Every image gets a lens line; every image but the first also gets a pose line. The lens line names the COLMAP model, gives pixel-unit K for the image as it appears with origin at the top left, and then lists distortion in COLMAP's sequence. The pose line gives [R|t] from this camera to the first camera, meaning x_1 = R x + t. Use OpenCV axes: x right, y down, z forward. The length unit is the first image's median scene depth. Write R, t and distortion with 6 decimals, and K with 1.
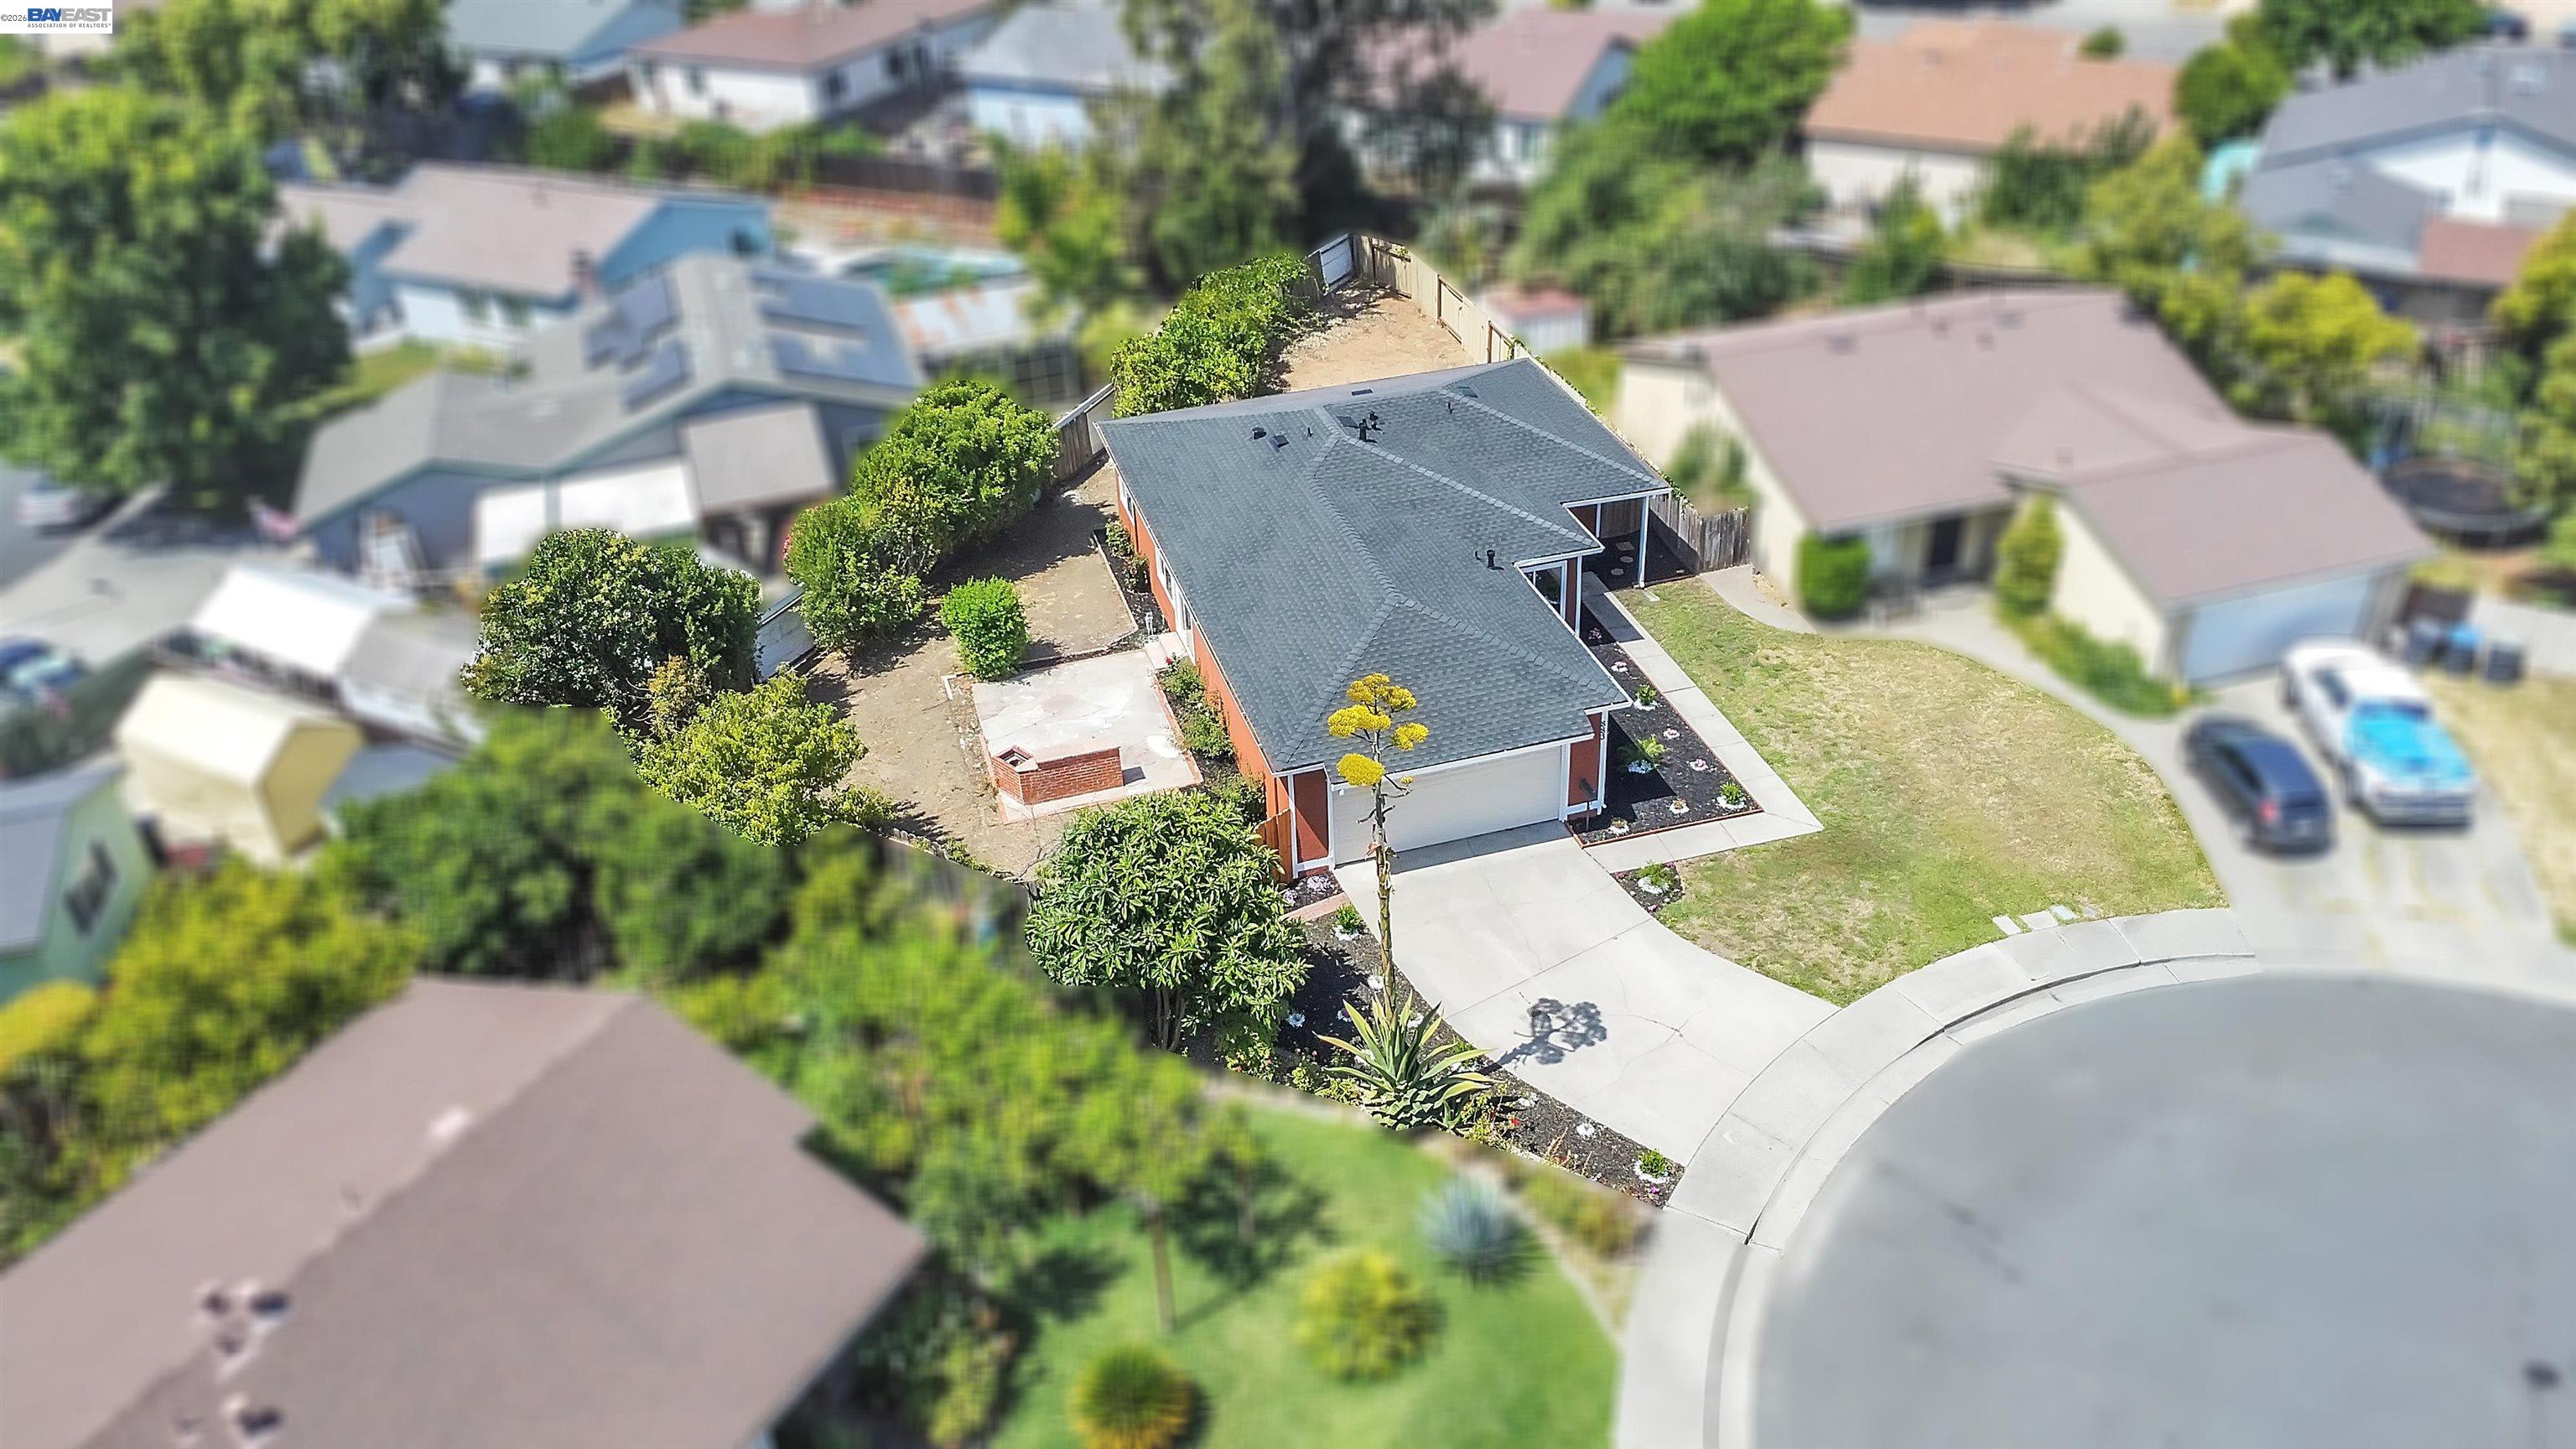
lens RADIAL K [[1835.0, 0, 1277.5], [0, 1835.0, 725.4], [0, 0, 1]] dist [-0.019715, -0.009646]
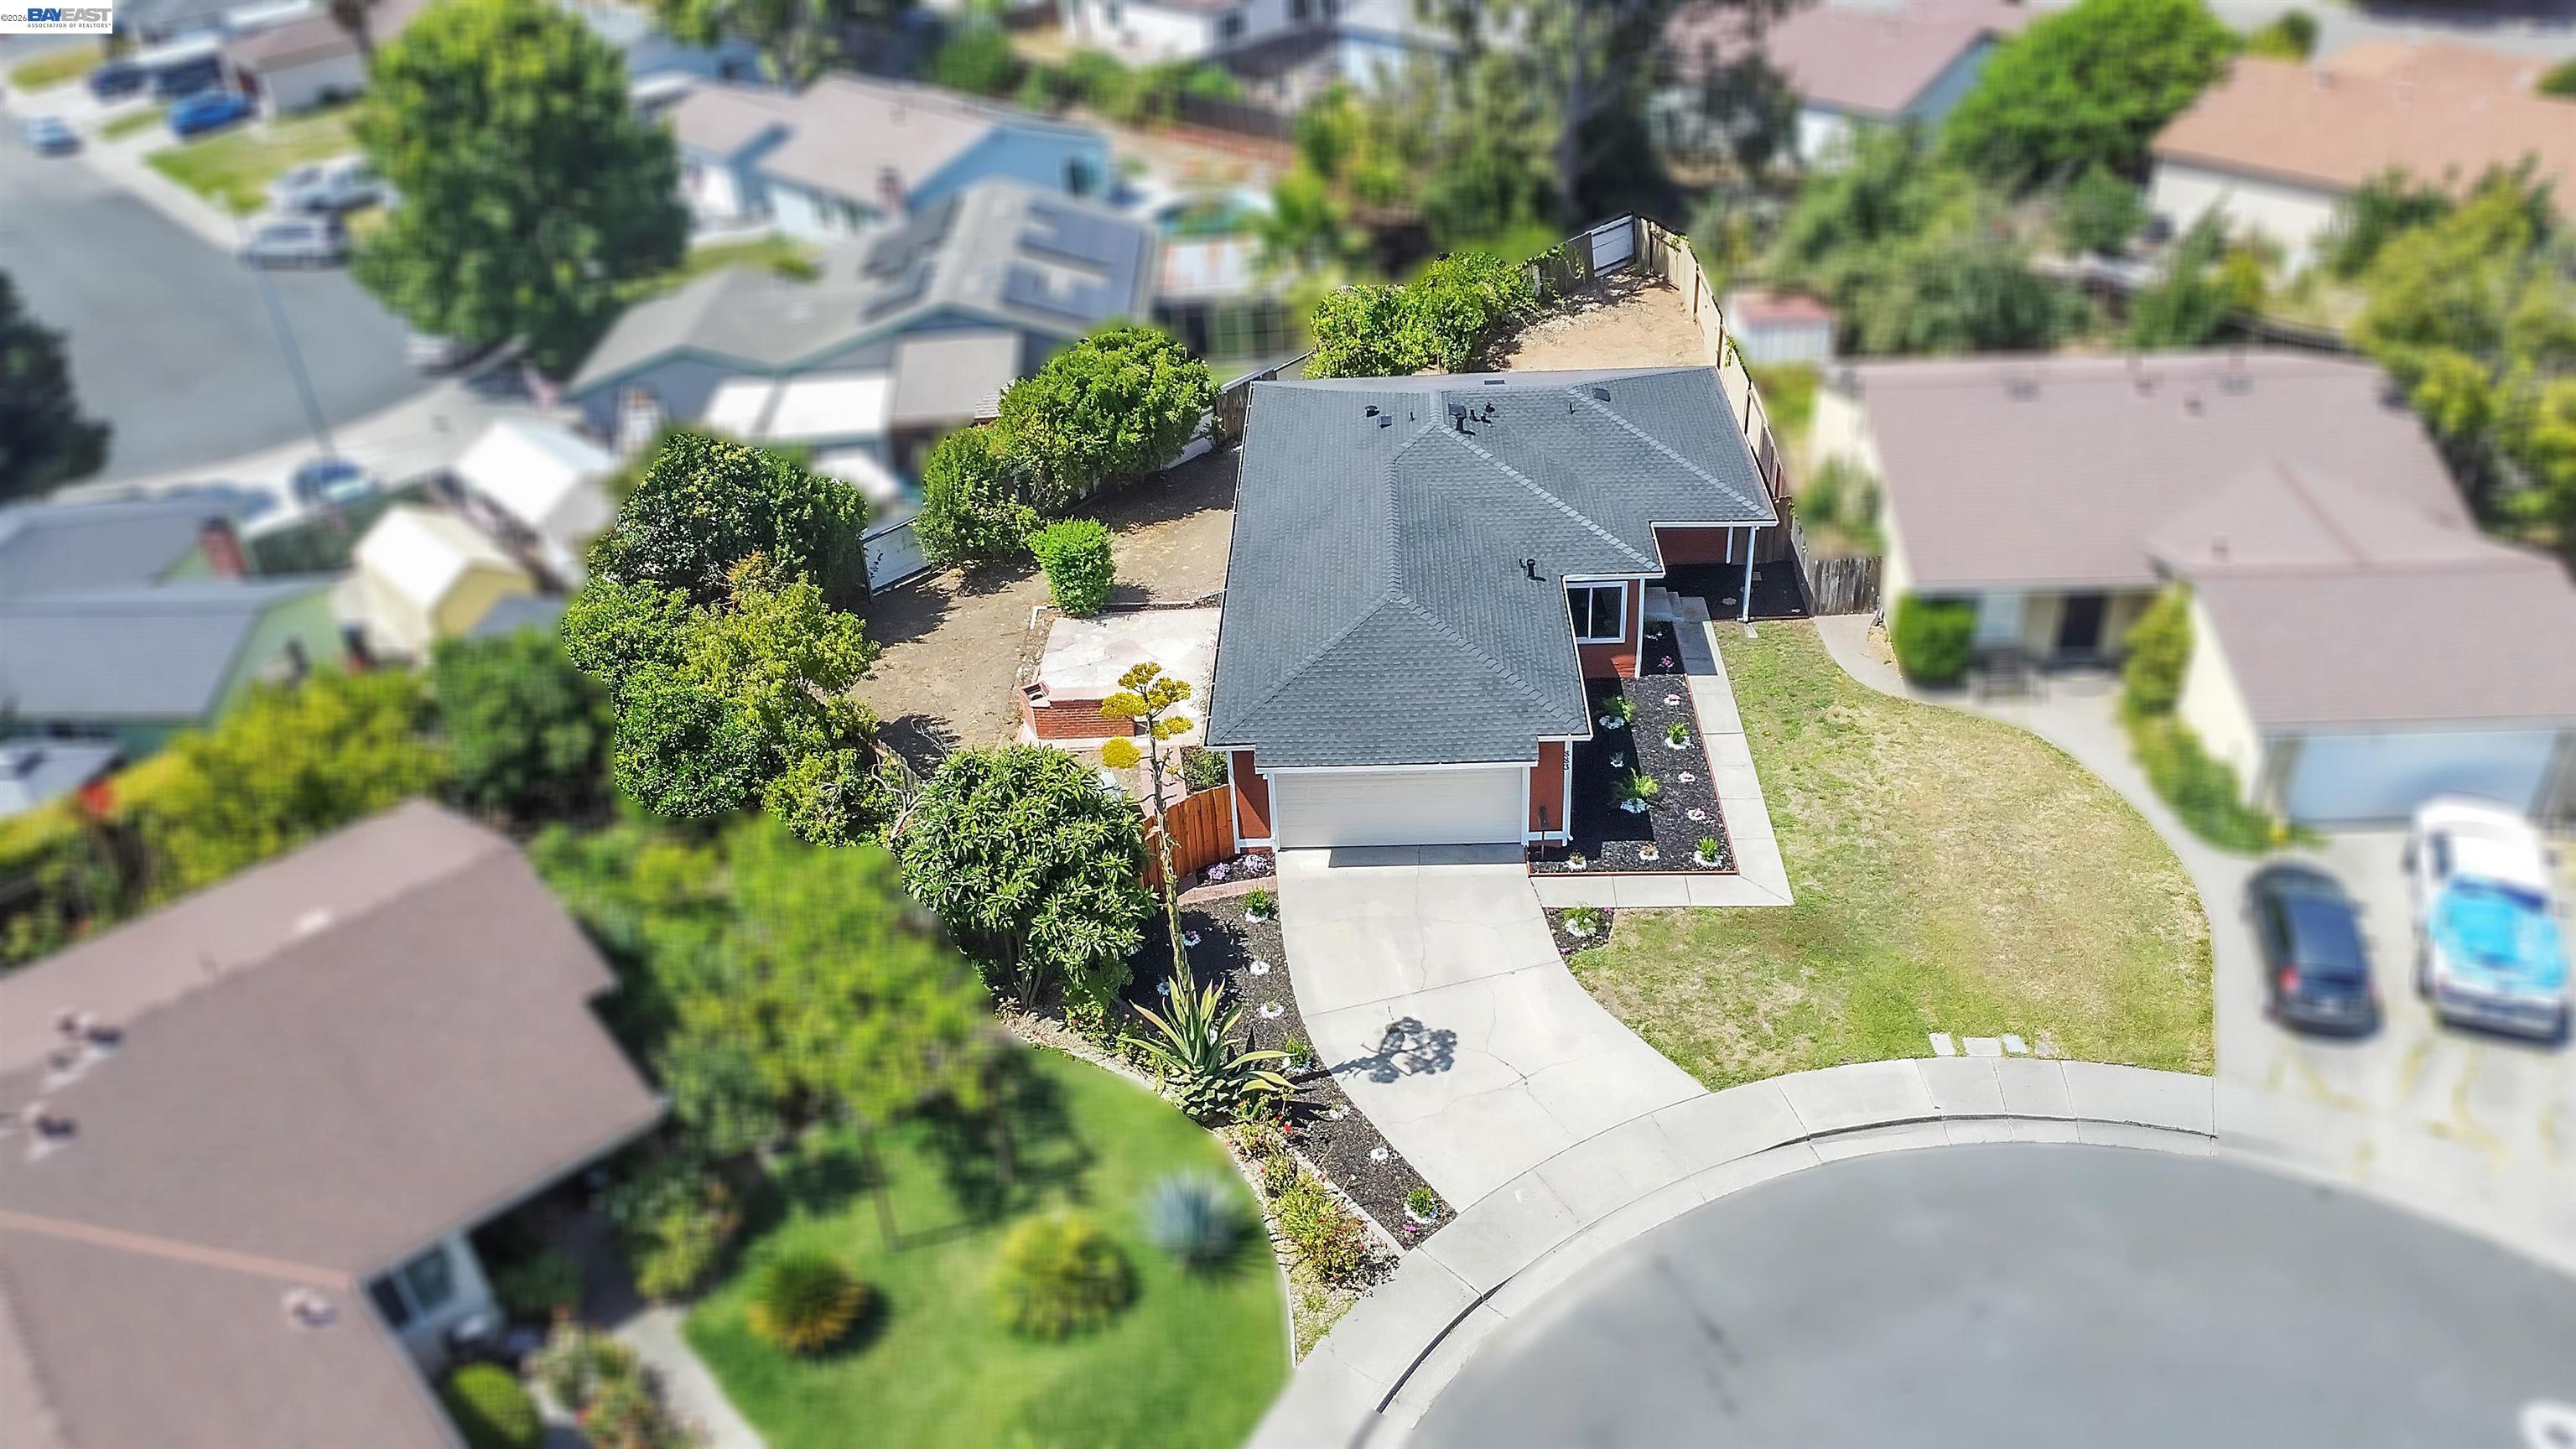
lens RADIAL K [[1835.0, 0, 1290.2], [0, 1835.0, 723.0], [0, 0, 1]] dist [-0.019715, -0.009646]
pose [[0.951713, 0.162851, -0.260233, 0.252164], [-0.155863, 0.986640, 0.047416, -0.034866], [0.264478, -0.004566, 0.964381, 0.028328]]
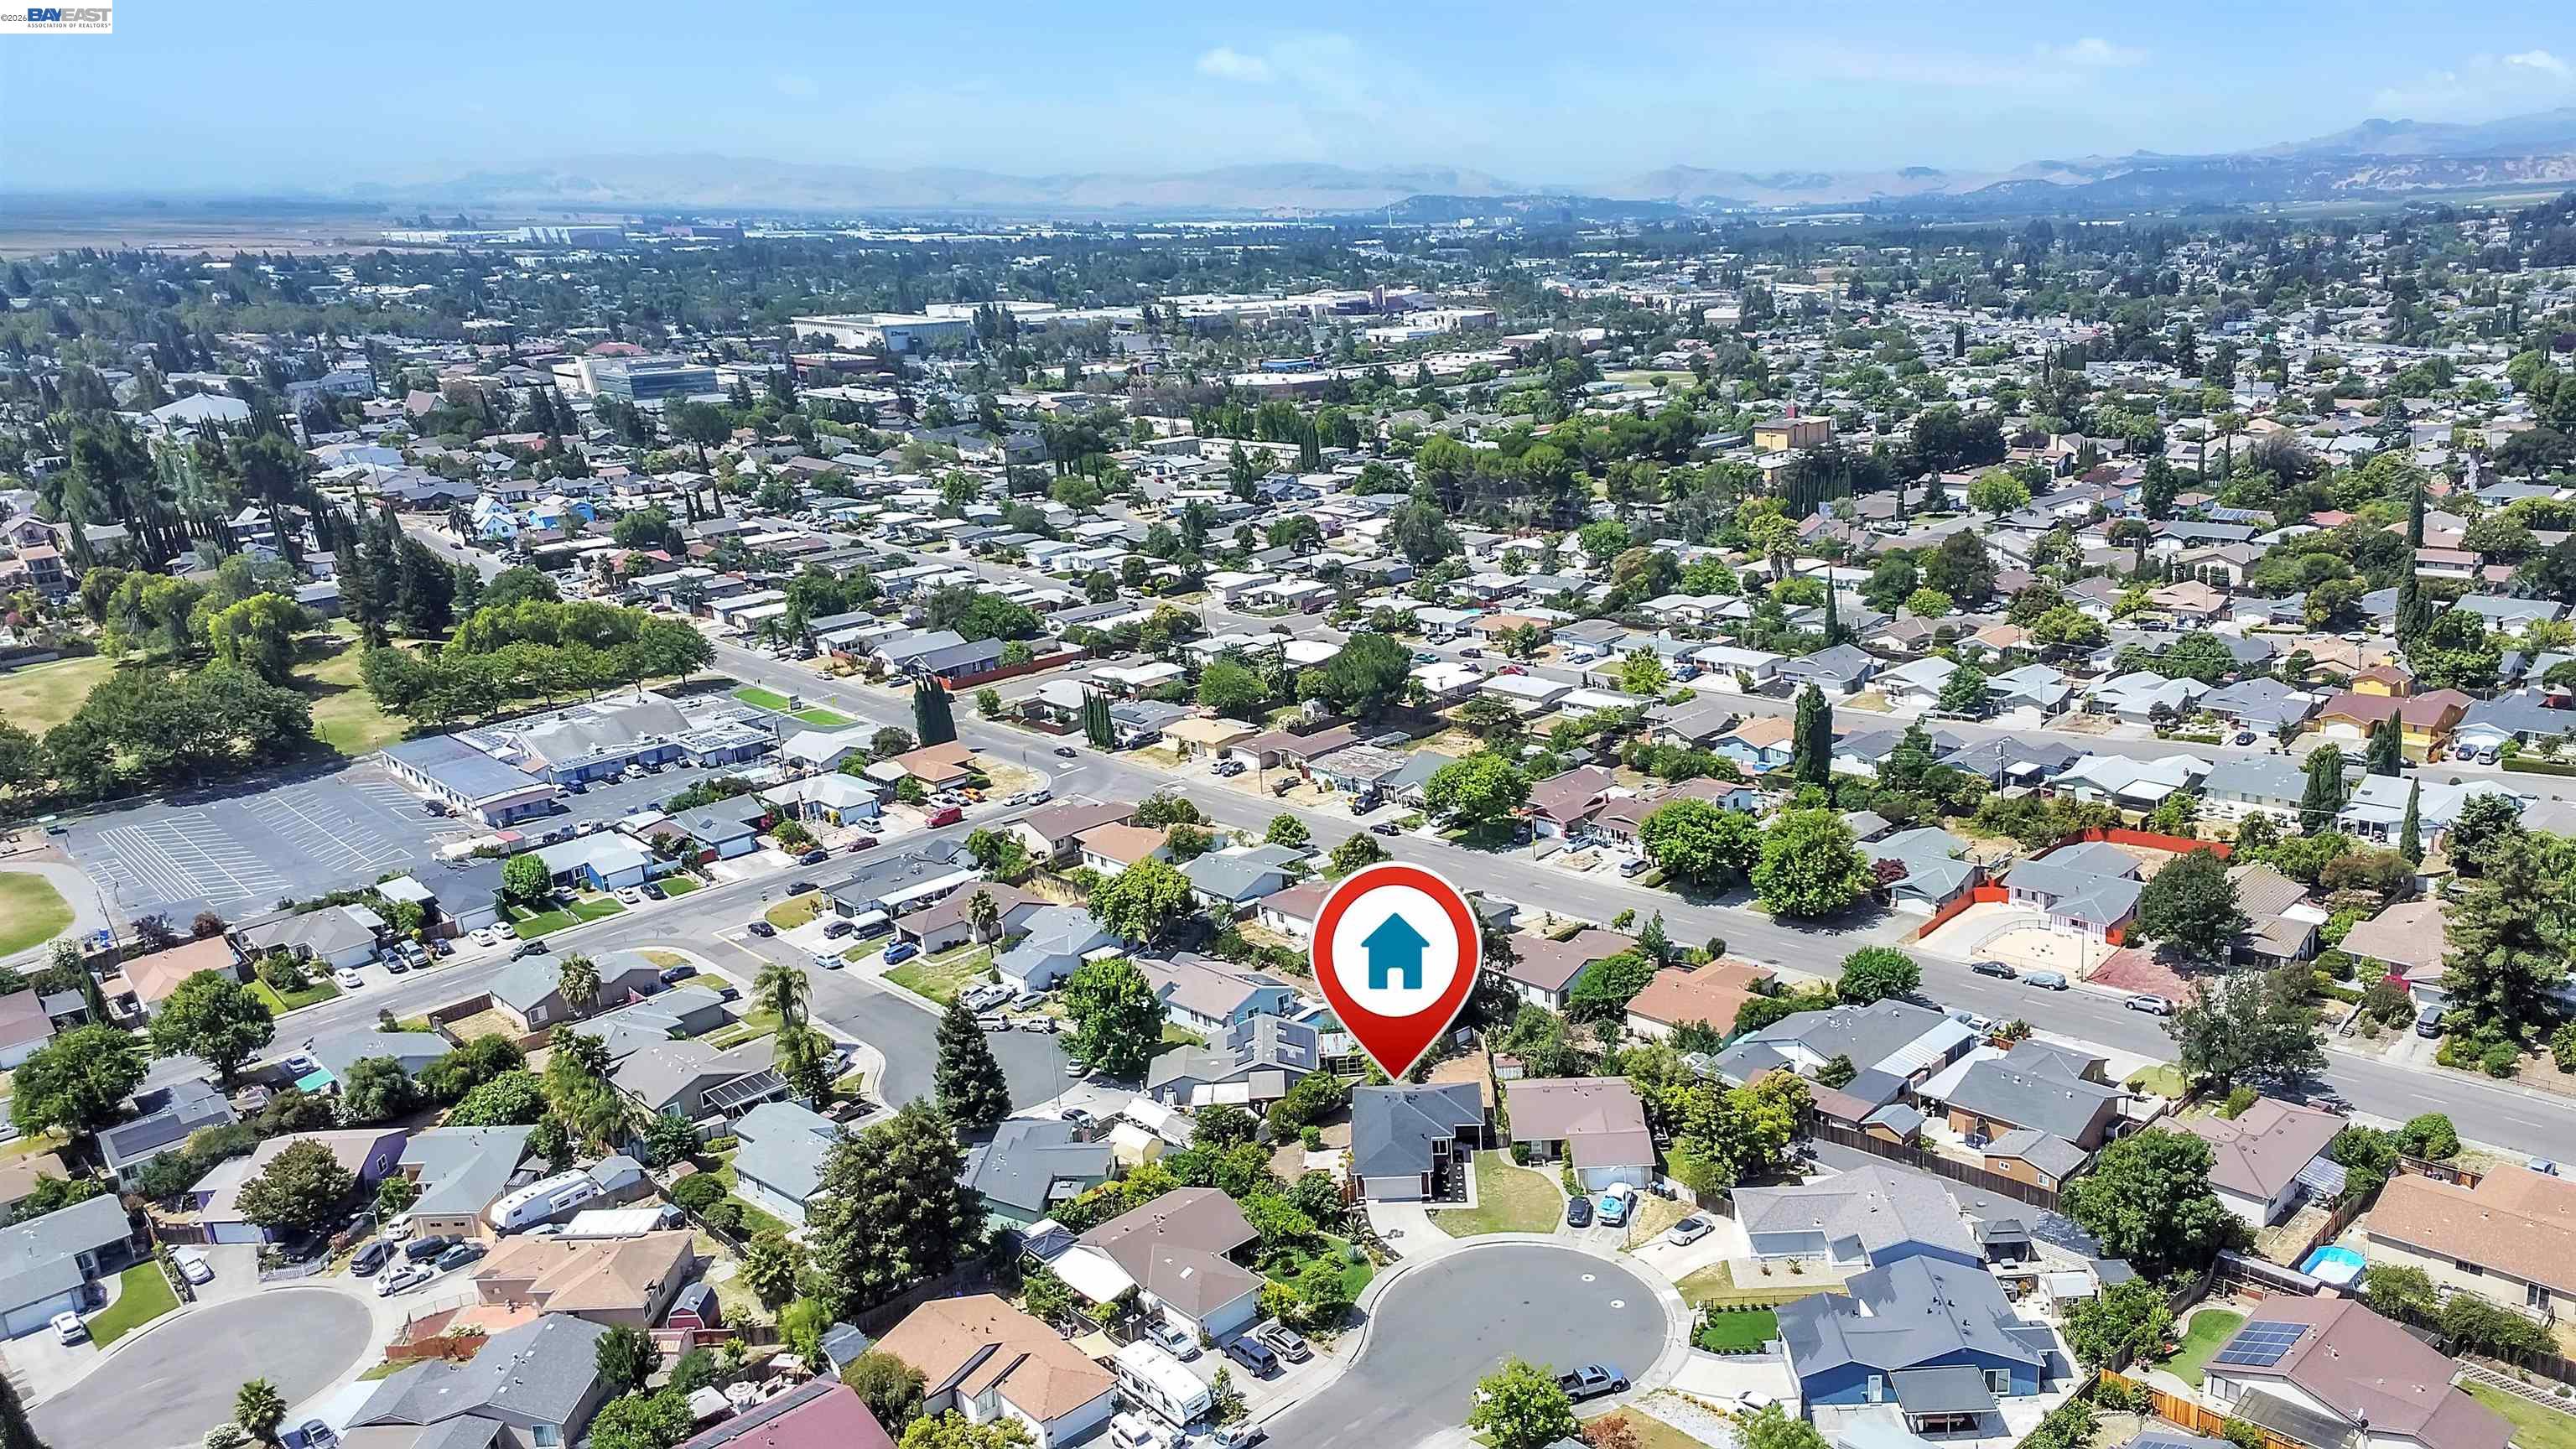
lens RADIAL K [[1835.0, 0, 1299.4], [0, 1835.0, 730.3], [0, 0, 1]] dist [-0.019715, -0.009646]
pose [[0.949356, 0.061573, -0.308110, 1.044450], [-0.149214, 0.951328, -0.269648, 0.192597], [0.276511, 0.301966, 0.912337, -3.072698]]
